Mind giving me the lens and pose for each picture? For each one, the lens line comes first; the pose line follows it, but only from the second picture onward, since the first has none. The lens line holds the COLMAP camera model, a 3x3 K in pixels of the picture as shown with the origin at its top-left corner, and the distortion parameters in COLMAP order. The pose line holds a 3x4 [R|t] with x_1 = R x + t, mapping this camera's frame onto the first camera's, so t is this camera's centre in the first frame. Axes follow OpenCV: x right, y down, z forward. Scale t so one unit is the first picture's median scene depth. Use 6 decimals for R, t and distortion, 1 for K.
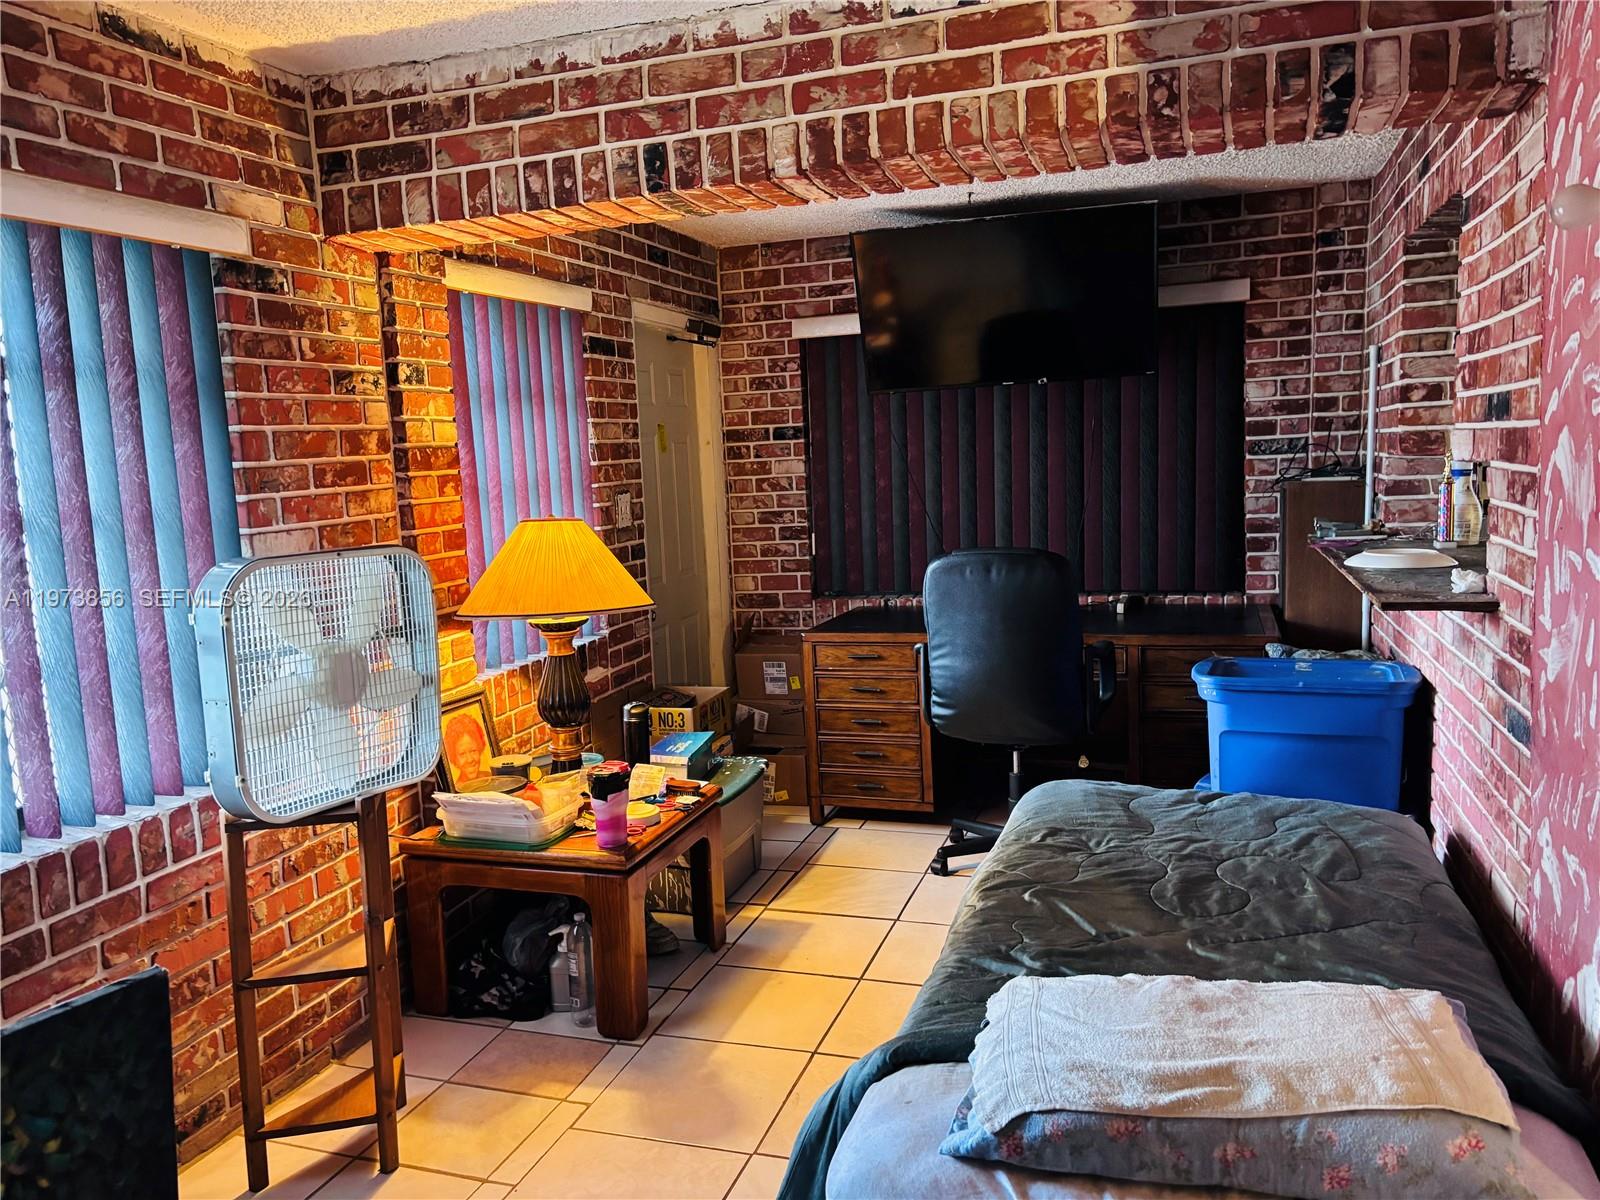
lens RADIAL K [[1222.6, 0, 797.3], [0, 1222.6, 626.2], [0, 0, 1]] dist [0.050263, -0.060184]
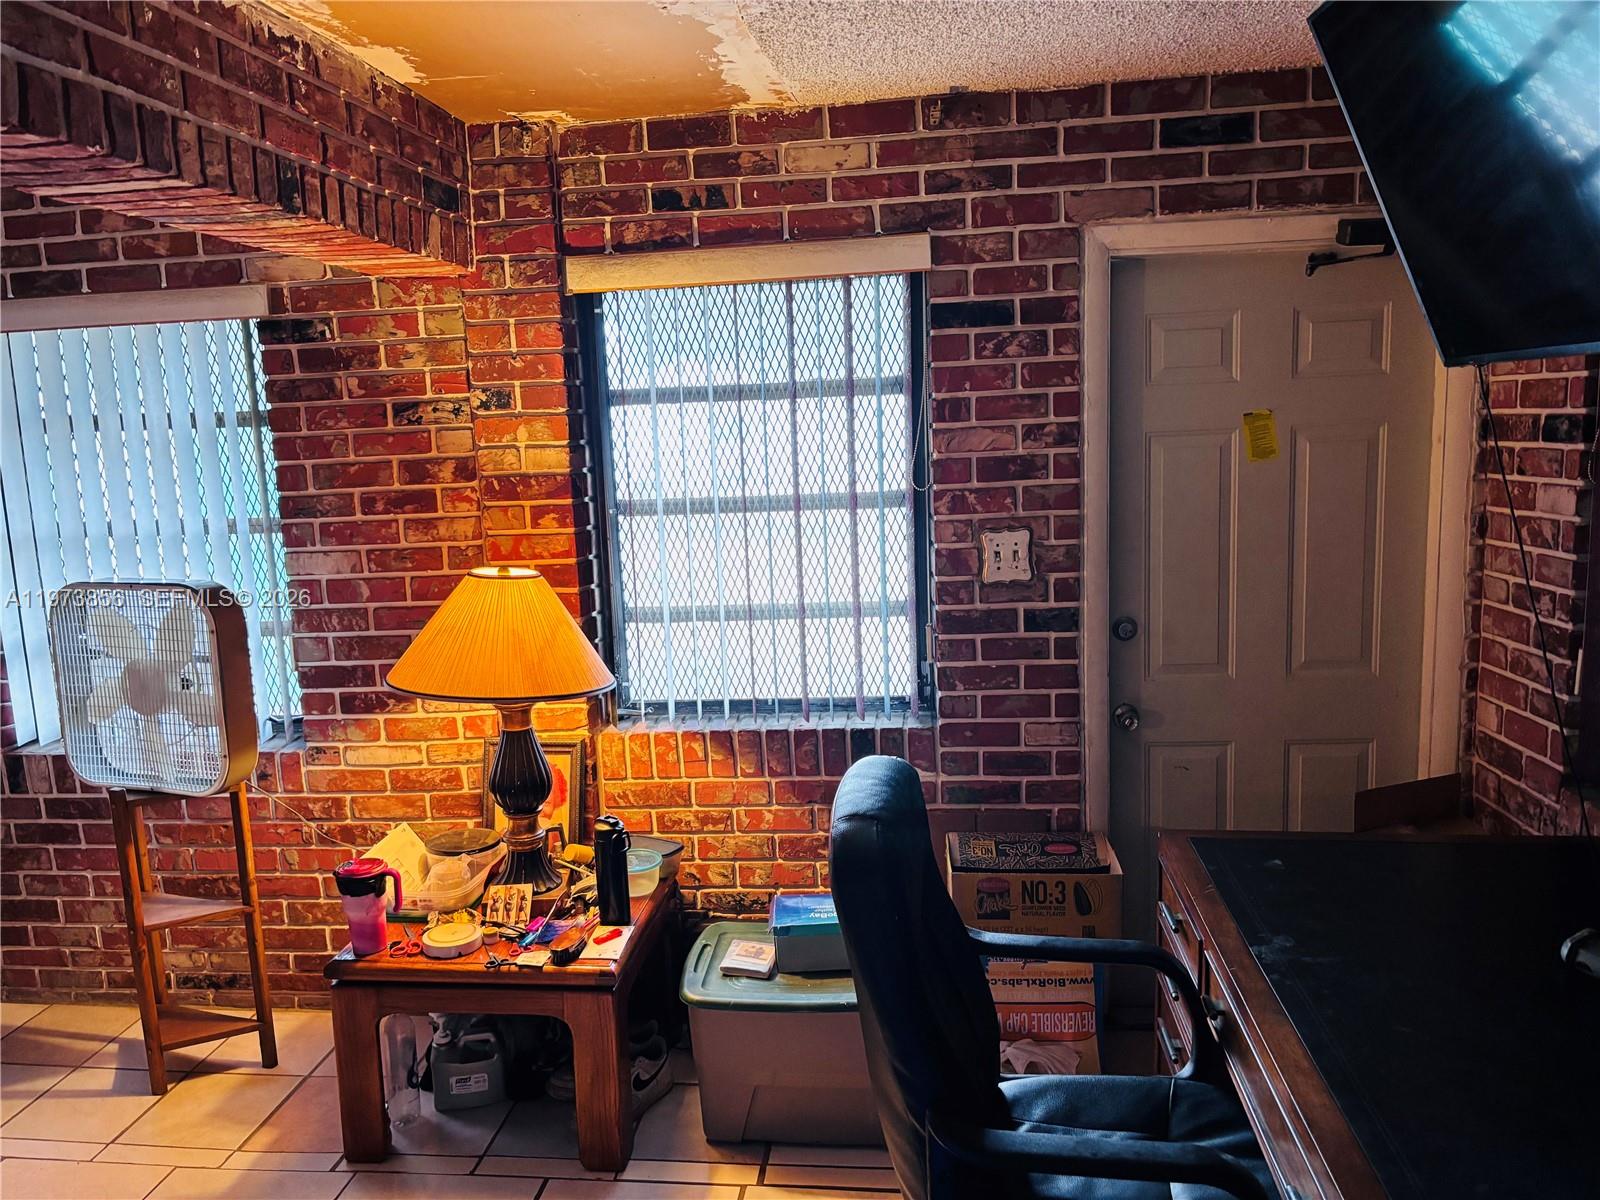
lens RADIAL K [[1222.6, 0, 797.3], [0, 1222.6, 626.2], [0, 0, 1]] dist [0.050263, -0.060184]
pose [[0.194554, 0.199205, -0.960451, 0.723252], [-0.109282, 0.977467, 0.180598, -0.245830], [0.974785, 0.069824, 0.211940, 1.111201]]
